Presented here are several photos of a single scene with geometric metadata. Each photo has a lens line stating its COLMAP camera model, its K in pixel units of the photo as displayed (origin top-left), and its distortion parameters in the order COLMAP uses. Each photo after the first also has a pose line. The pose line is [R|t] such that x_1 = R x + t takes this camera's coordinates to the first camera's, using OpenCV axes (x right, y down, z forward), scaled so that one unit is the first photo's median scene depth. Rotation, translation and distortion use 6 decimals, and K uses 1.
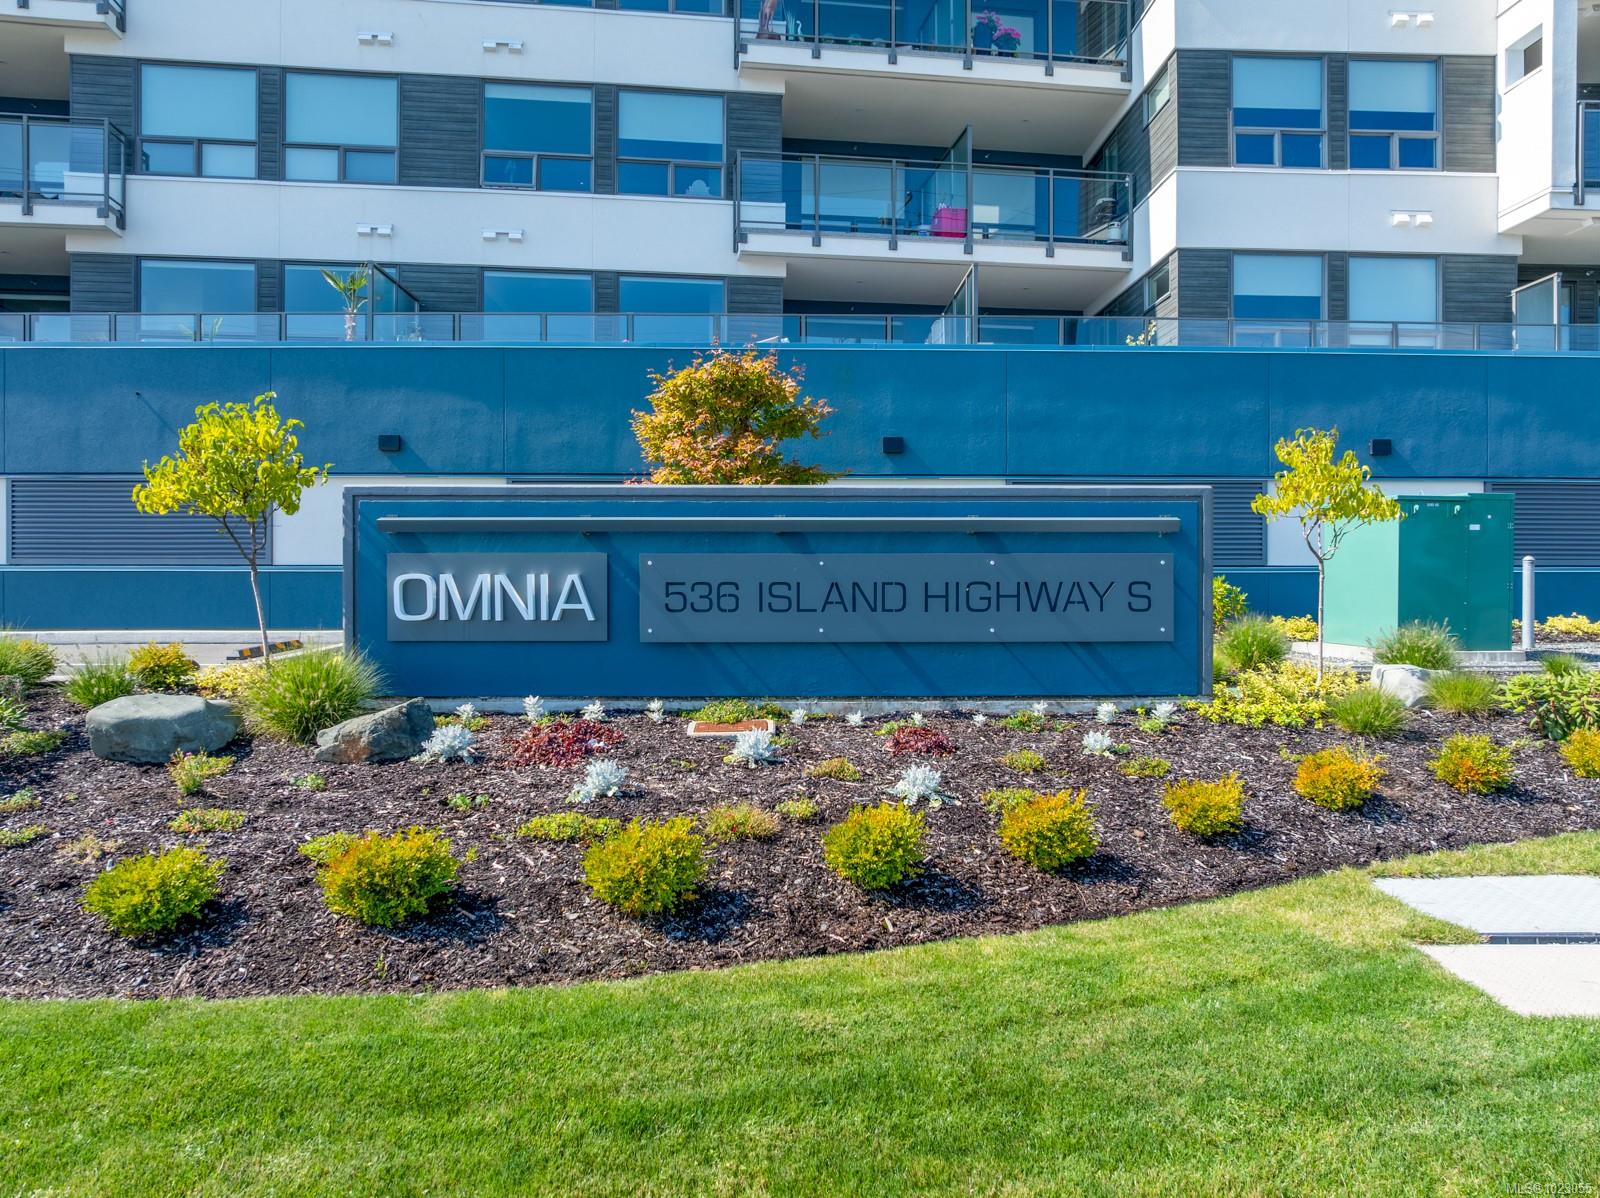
lens RADIAL K [[1139.0, 0, 800.0], [0, 1139.0, 599.0], [0, 0, 1]] dist [-0.037702, 0.005641]
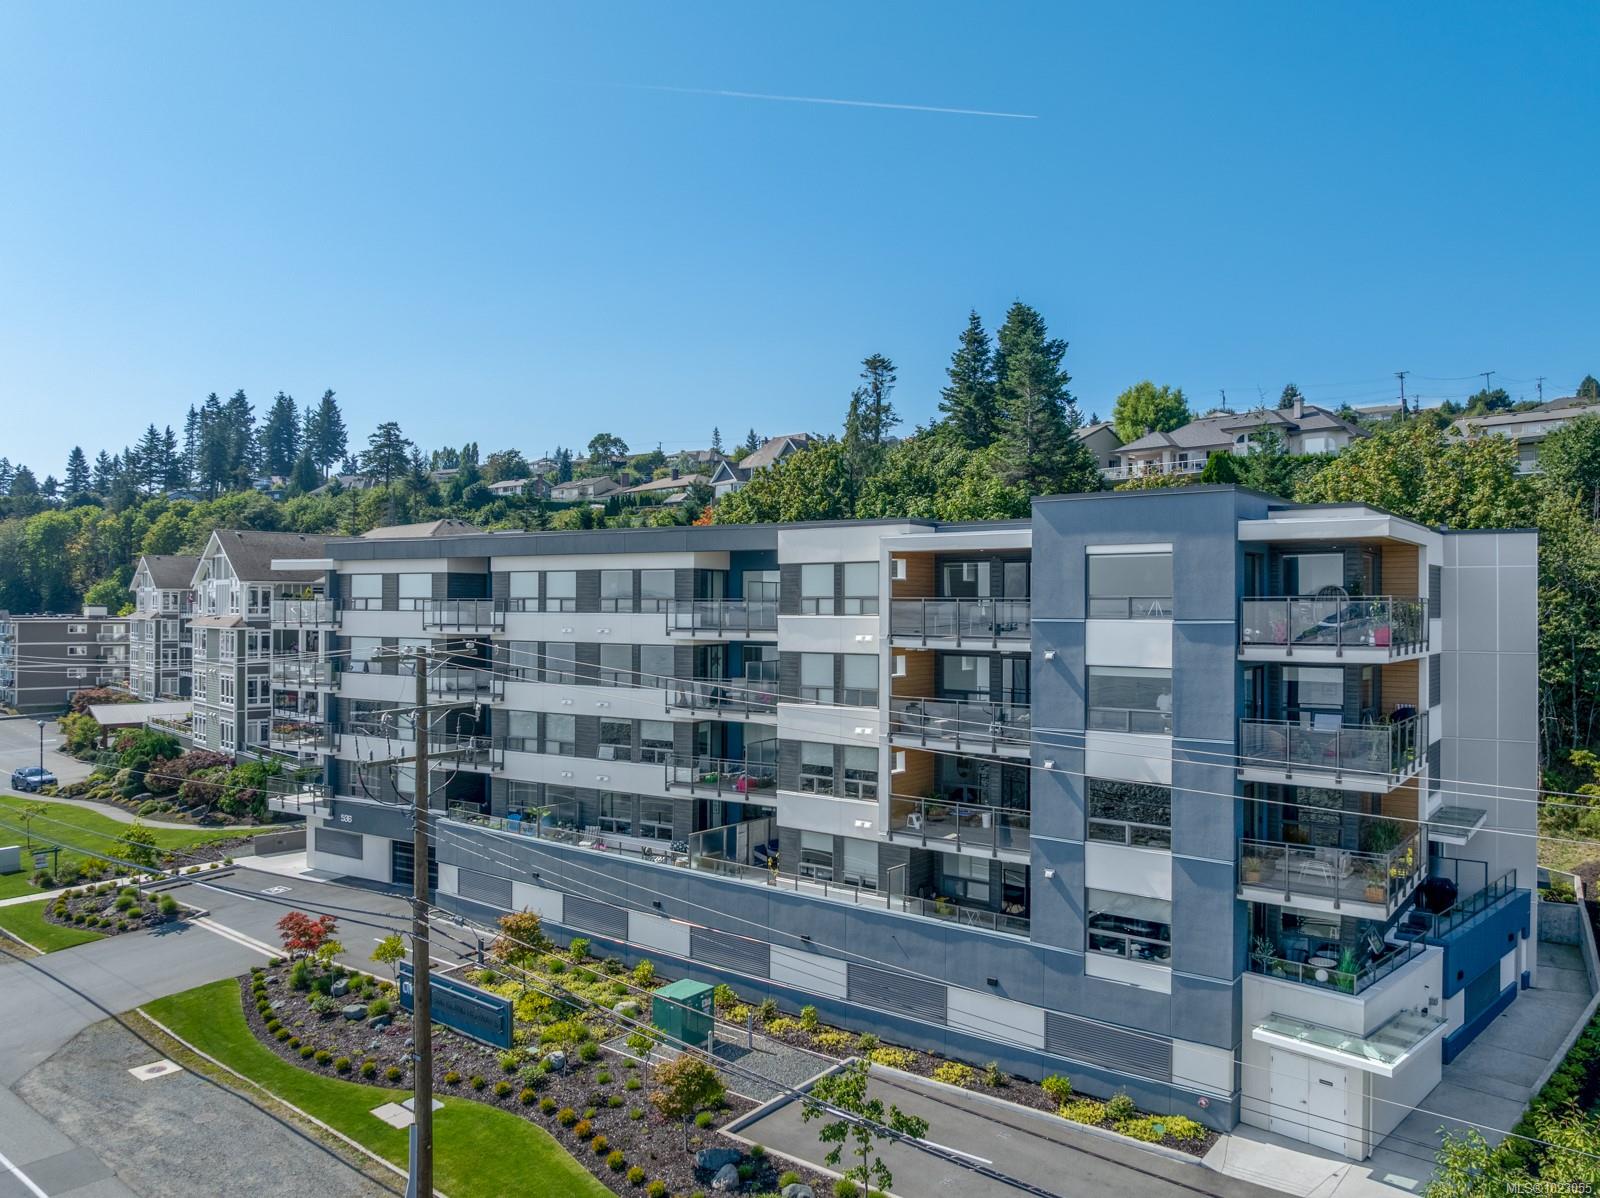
lens RADIAL K [[1139.0, 0, 800.0], [0, 1139.0, 599.0], [0, 0, 1]] dist [-0.037702, 0.005641]
pose [[0.769020, -0.000703, -0.639224, 1.853817], [-0.013525, 0.999758, -0.017370, -0.733161], [0.639082, 0.022003, 0.768824, -0.766849]]
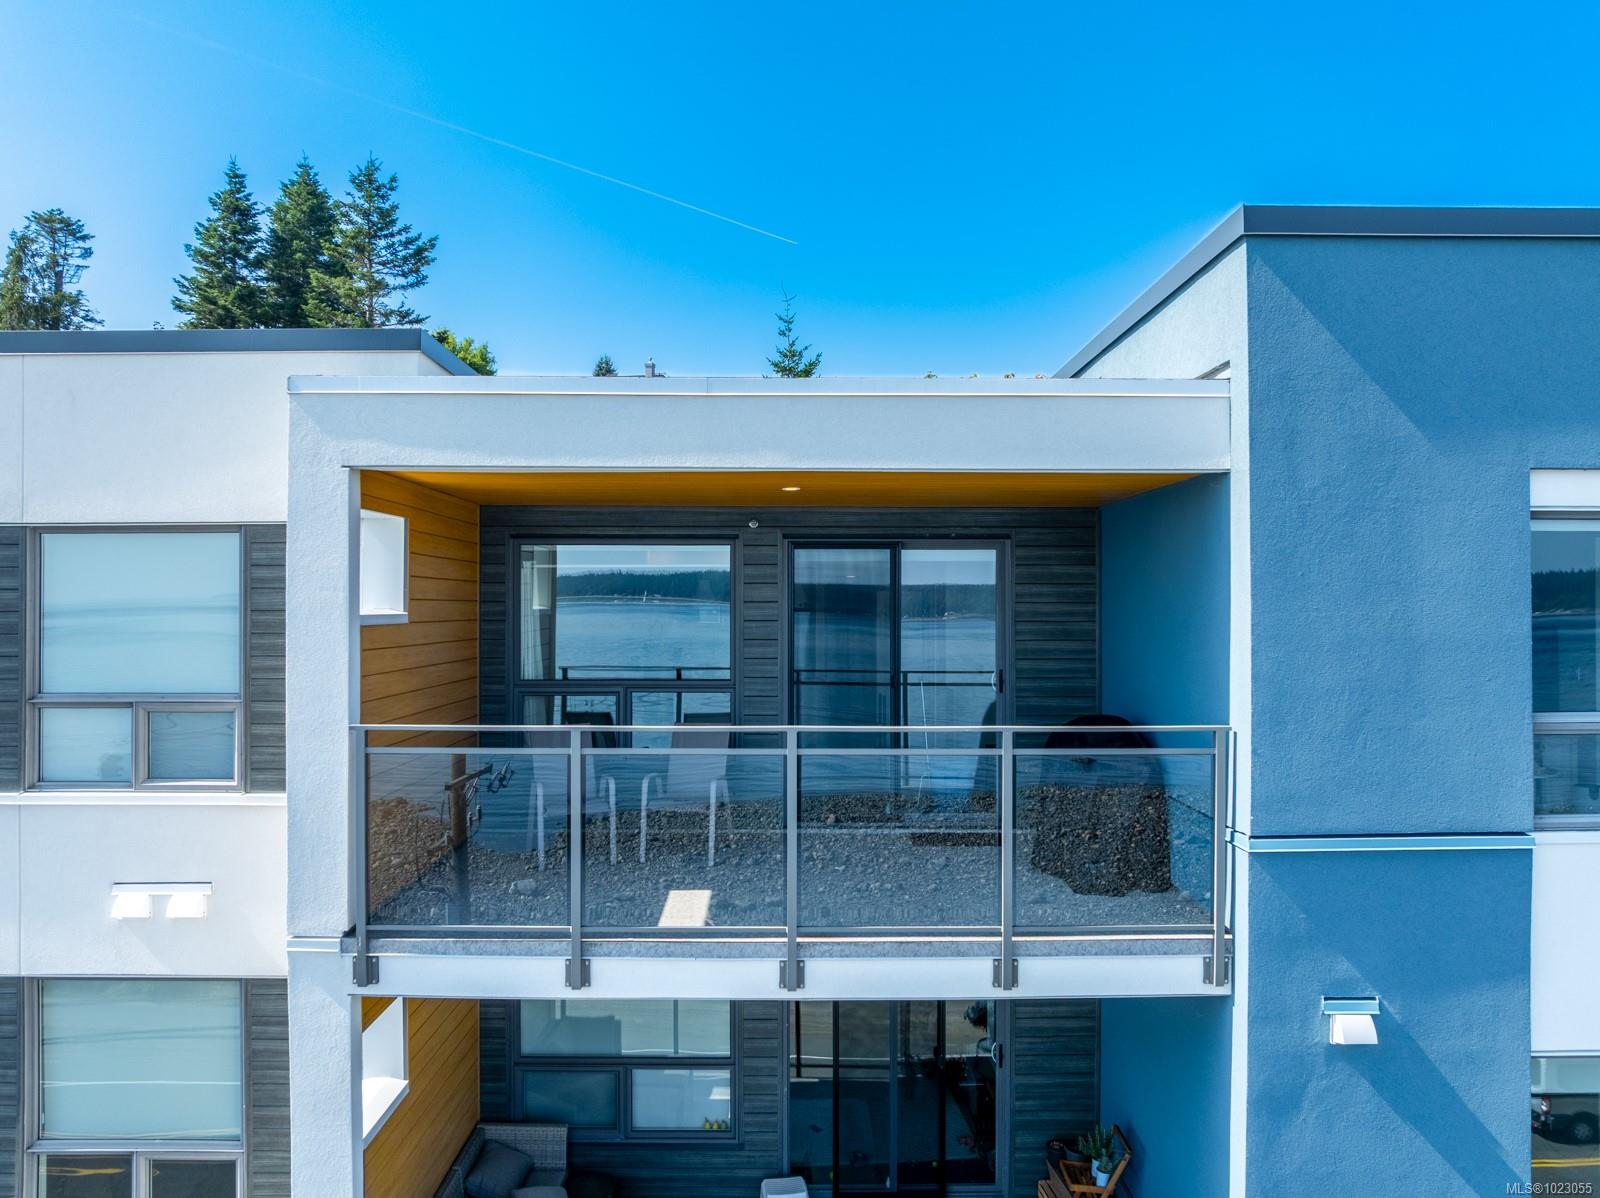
lens RADIAL K [[1139.0, 0, 800.0], [0, 1139.0, 599.0], [0, 0, 1]] dist [-0.037702, 0.005641]
pose [[0.999721, 0.000482, -0.023621, 0.808430], [-0.000924, 0.999825, -0.018699, -0.808381], [0.023608, 0.018715, 0.999546, 0.563529]]
